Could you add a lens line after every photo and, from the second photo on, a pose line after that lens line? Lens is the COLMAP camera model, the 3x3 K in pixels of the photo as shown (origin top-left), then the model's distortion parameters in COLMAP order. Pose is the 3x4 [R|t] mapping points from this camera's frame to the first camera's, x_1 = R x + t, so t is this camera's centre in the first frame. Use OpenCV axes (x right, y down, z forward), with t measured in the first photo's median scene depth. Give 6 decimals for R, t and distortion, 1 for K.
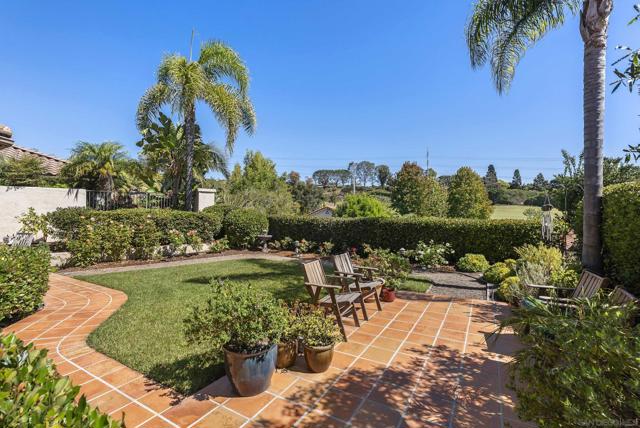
lens RADIAL K [[289.7, 0, 317.8], [0, 289.7, 213.1], [0, 0, 1]] dist [-0.002825, -0.000119]
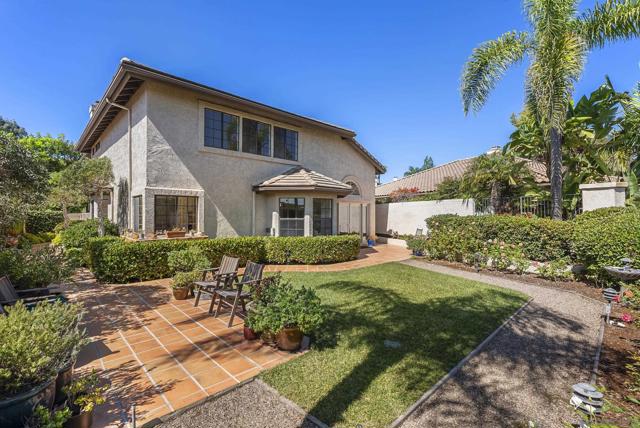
lens RADIAL K [[289.7, 0, 317.8], [0, 289.7, 214.5], [0, 0, 1]] dist [-0.002825, -0.000119]
pose [[-0.267716, -0.001339, -0.963497, 1.468225], [-0.002976, 0.999995, -0.000563, -0.047331], [0.963493, 0.002716, -0.267718, 2.132690]]
